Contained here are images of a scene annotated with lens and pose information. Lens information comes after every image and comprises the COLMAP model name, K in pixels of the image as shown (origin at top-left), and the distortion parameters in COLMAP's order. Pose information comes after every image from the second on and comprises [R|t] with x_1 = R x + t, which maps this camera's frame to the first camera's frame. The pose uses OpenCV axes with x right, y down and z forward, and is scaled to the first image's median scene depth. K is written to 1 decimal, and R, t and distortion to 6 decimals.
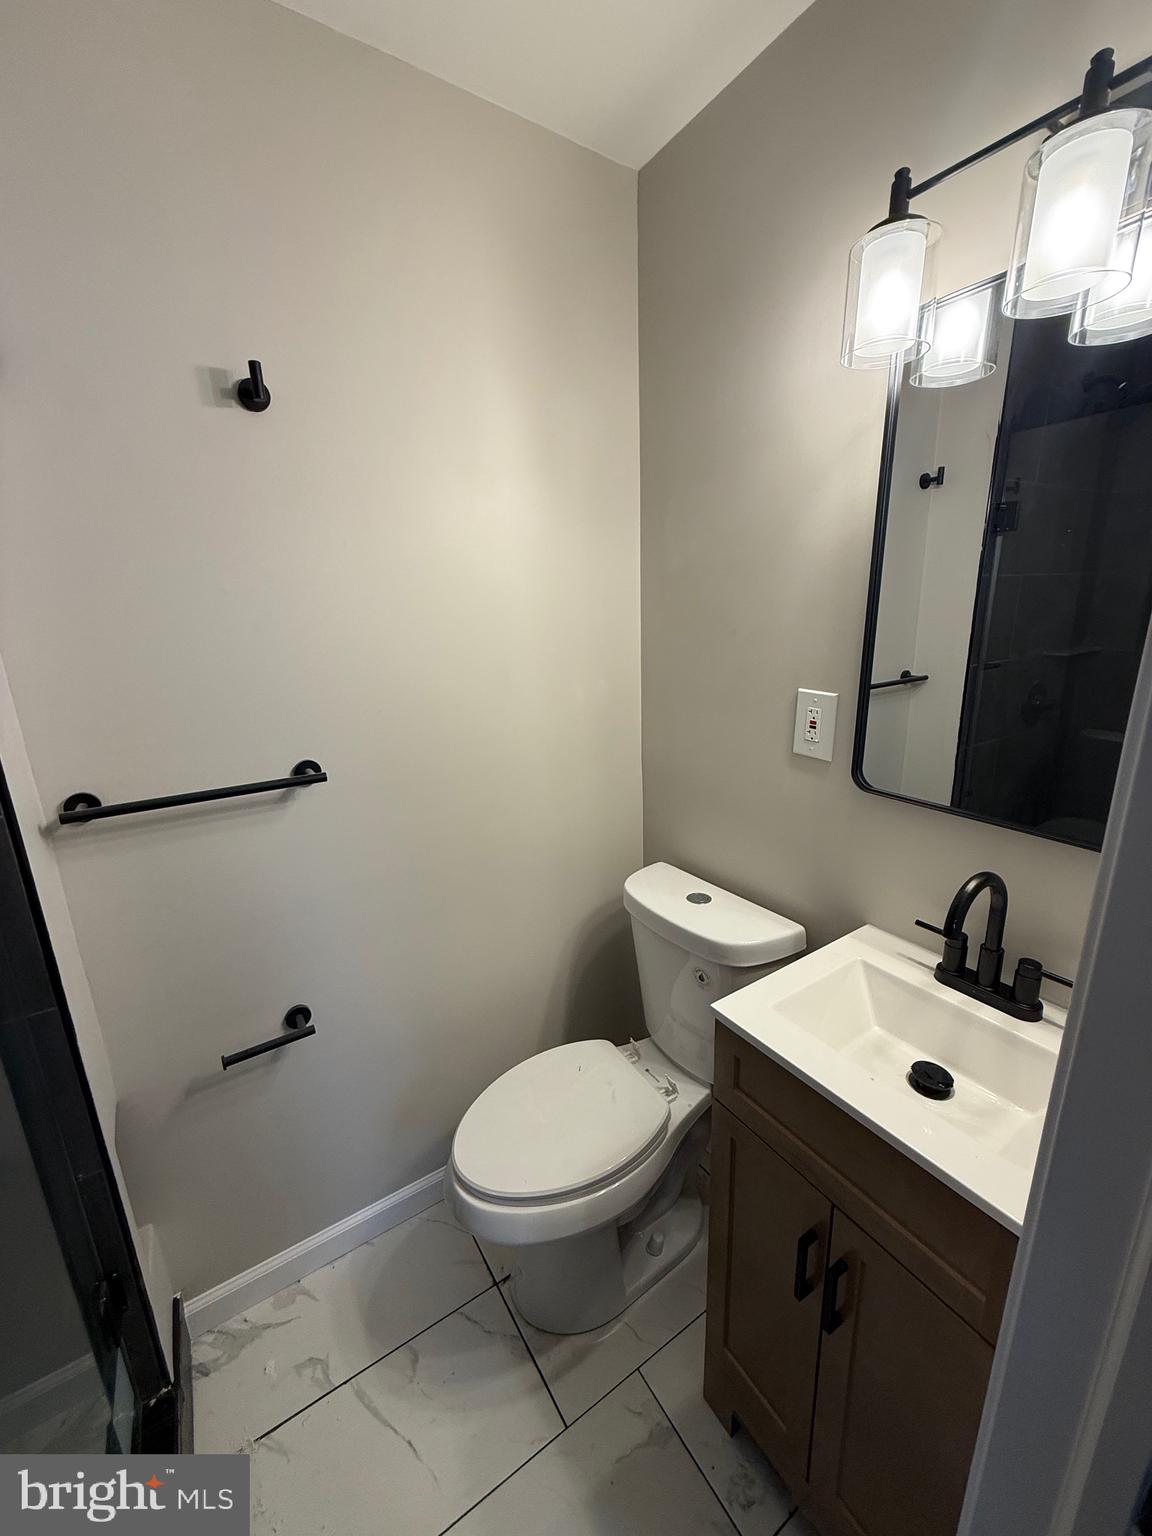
lens RADIAL K [[610.9, 0, 574.2], [0, 610.9, 764.1], [0, 0, 1]] dist [-0.000343, 0.000106]
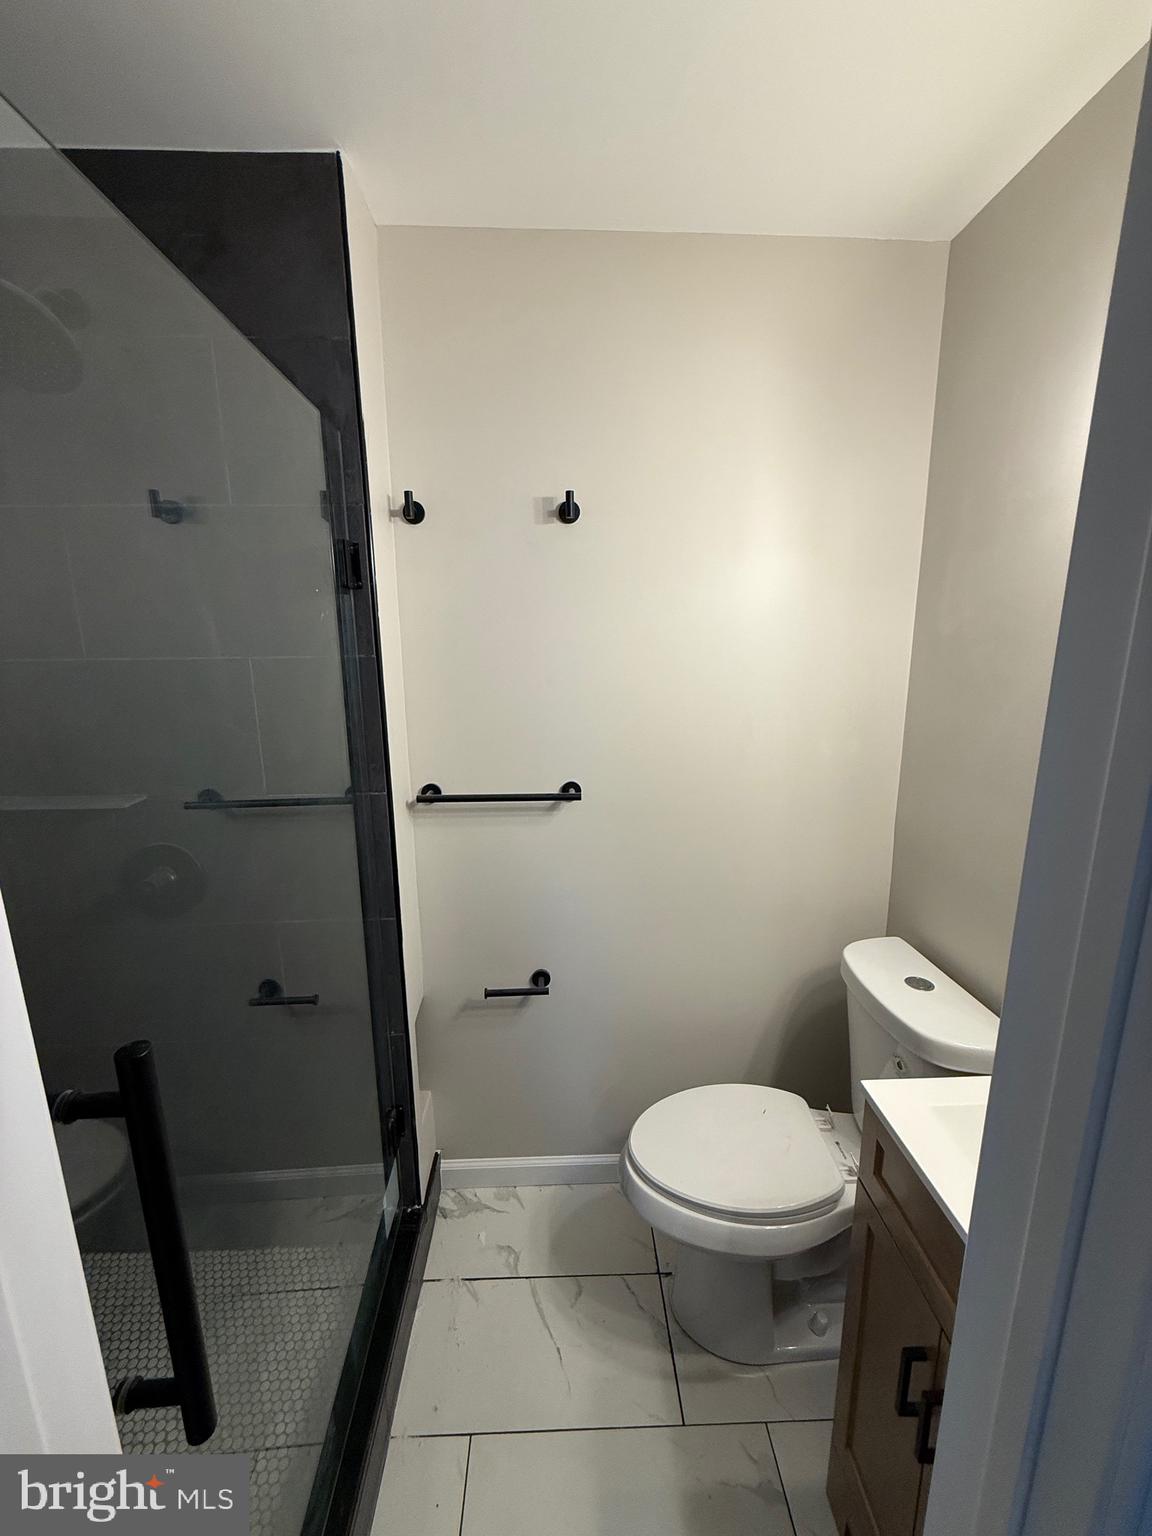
lens RADIAL K [[610.9, 0, 574.2], [0, 610.9, 764.1], [0, 0, 1]] dist [-0.000343, 0.000106]
pose [[0.856560, 0.123751, -0.500990, 0.203300], [-0.144616, 0.989484, -0.002840, -0.039330], [0.495370, 0.074884, 0.865448, -0.112953]]
